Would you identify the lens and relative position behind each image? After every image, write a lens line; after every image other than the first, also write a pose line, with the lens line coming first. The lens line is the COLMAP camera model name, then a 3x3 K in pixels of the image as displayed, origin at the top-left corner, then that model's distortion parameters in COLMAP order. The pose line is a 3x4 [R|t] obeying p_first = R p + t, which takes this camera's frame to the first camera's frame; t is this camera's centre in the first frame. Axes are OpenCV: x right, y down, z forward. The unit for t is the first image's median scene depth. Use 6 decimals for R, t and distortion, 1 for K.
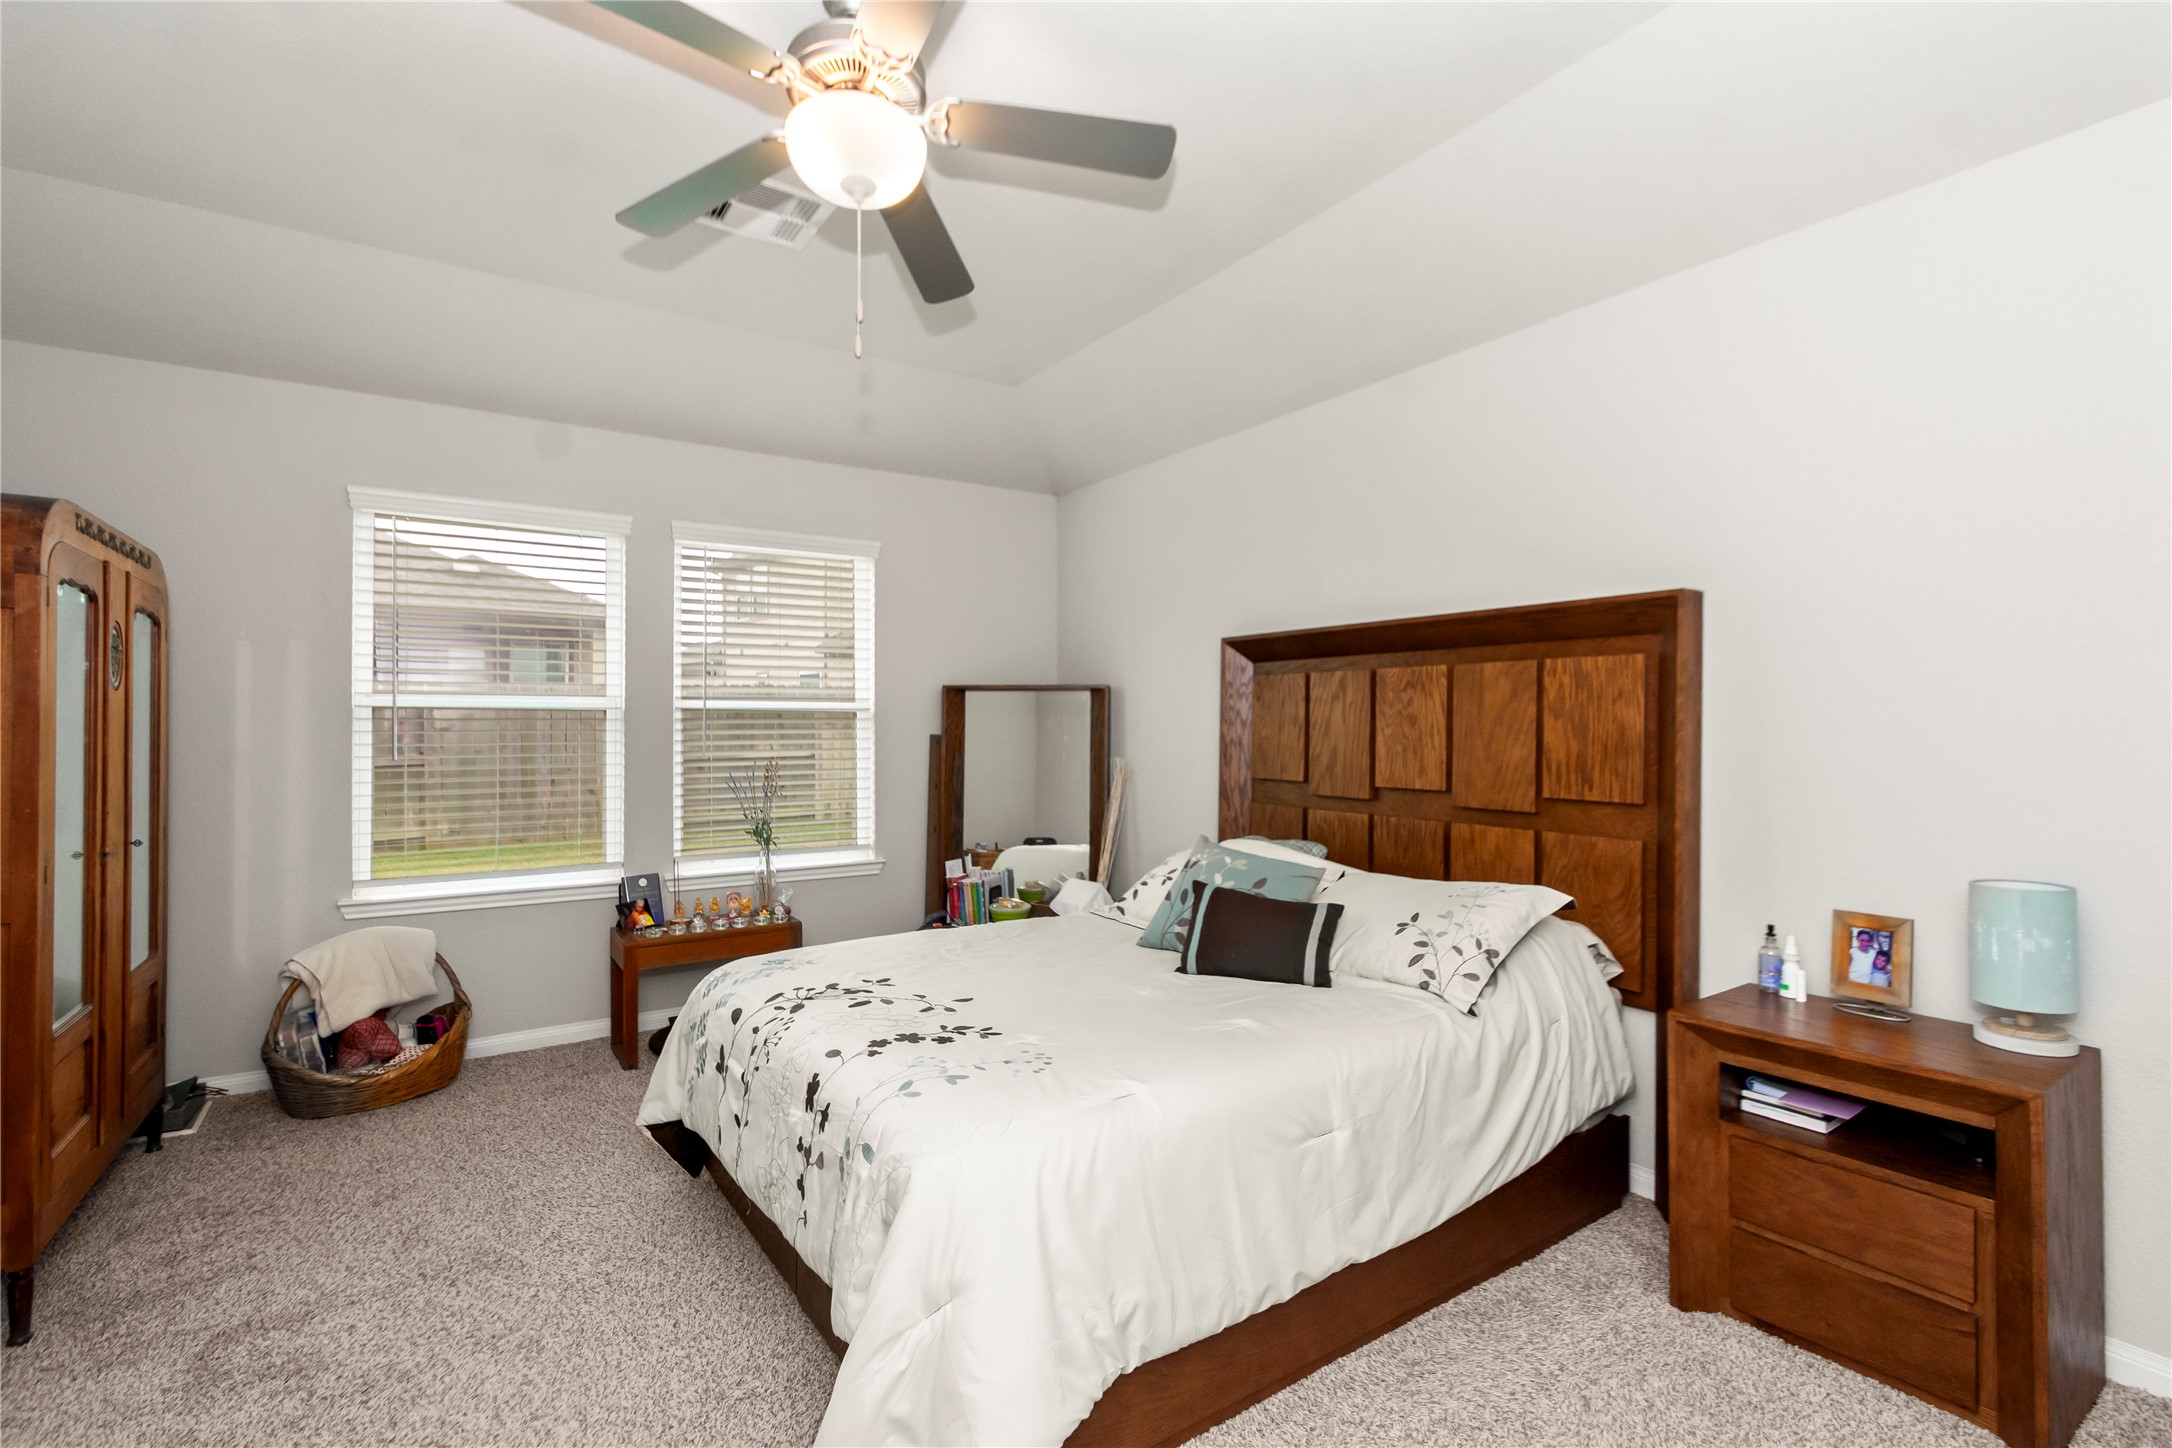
lens RADIAL K [[997.4, 0, 1082.4], [0, 997.4, 730.2], [0, 0, 1]] dist [-0.001044, -0.000207]
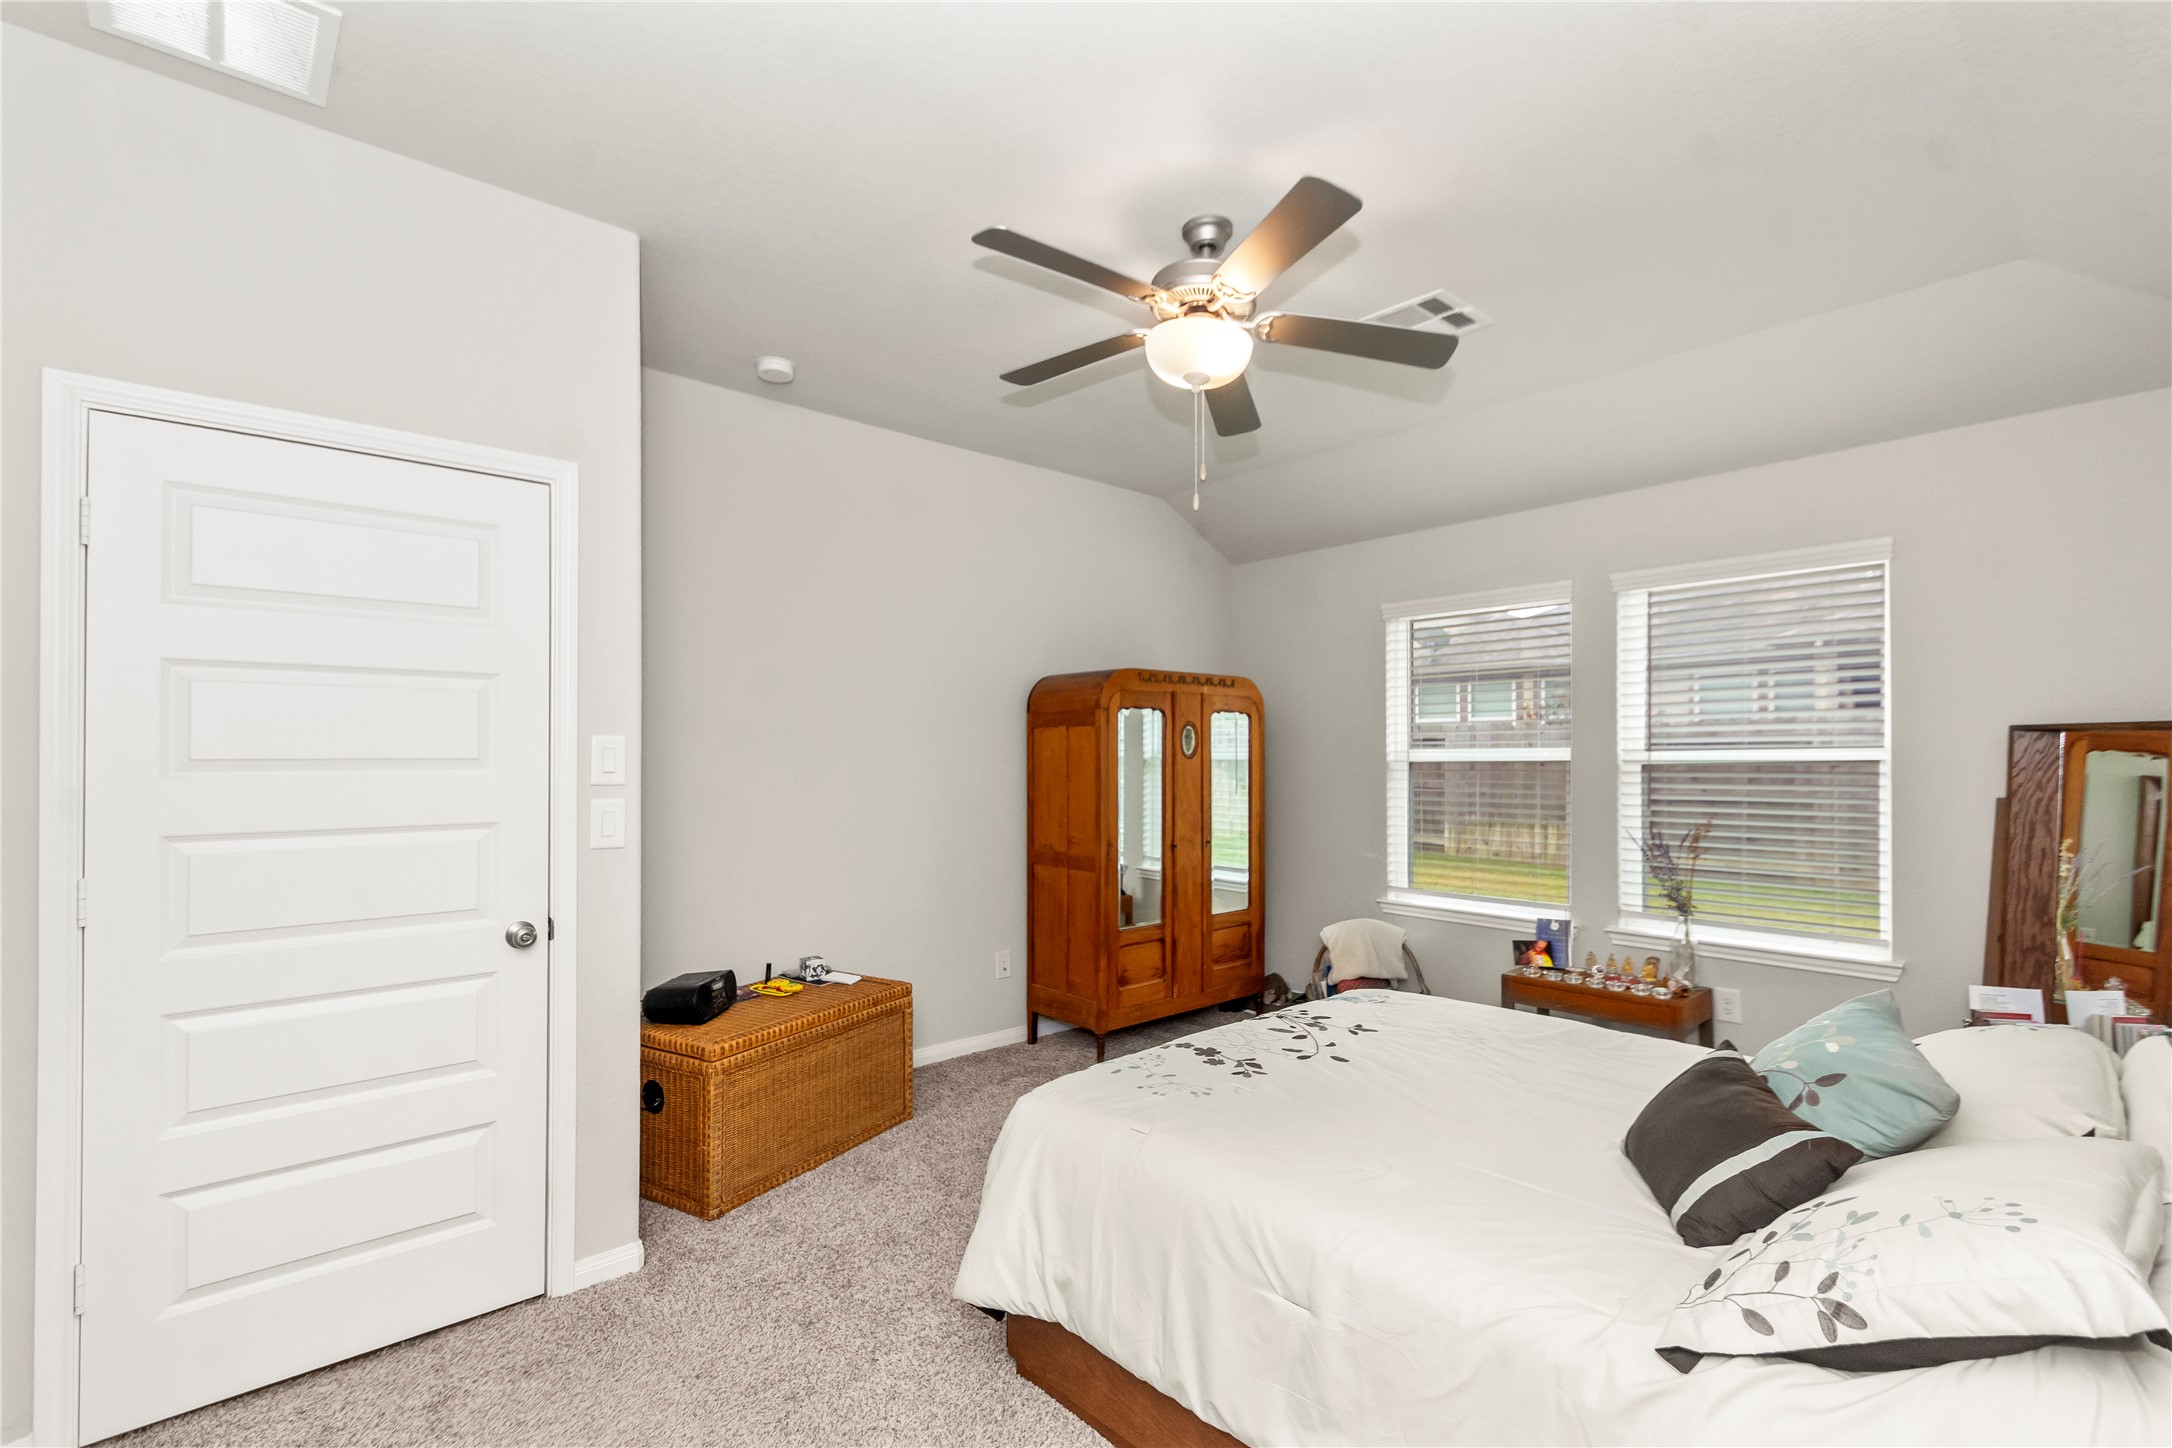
lens RADIAL K [[997.4, 0, 1082.4], [0, 997.4, 730.2], [0, 0, 1]] dist [-0.001044, -0.000207]
pose [[0.154982, -0.022395, -0.987663, 0.648171], [-0.003628, 0.999723, -0.023238, -0.033936], [0.987911, 0.007185, 0.154858, 0.426504]]
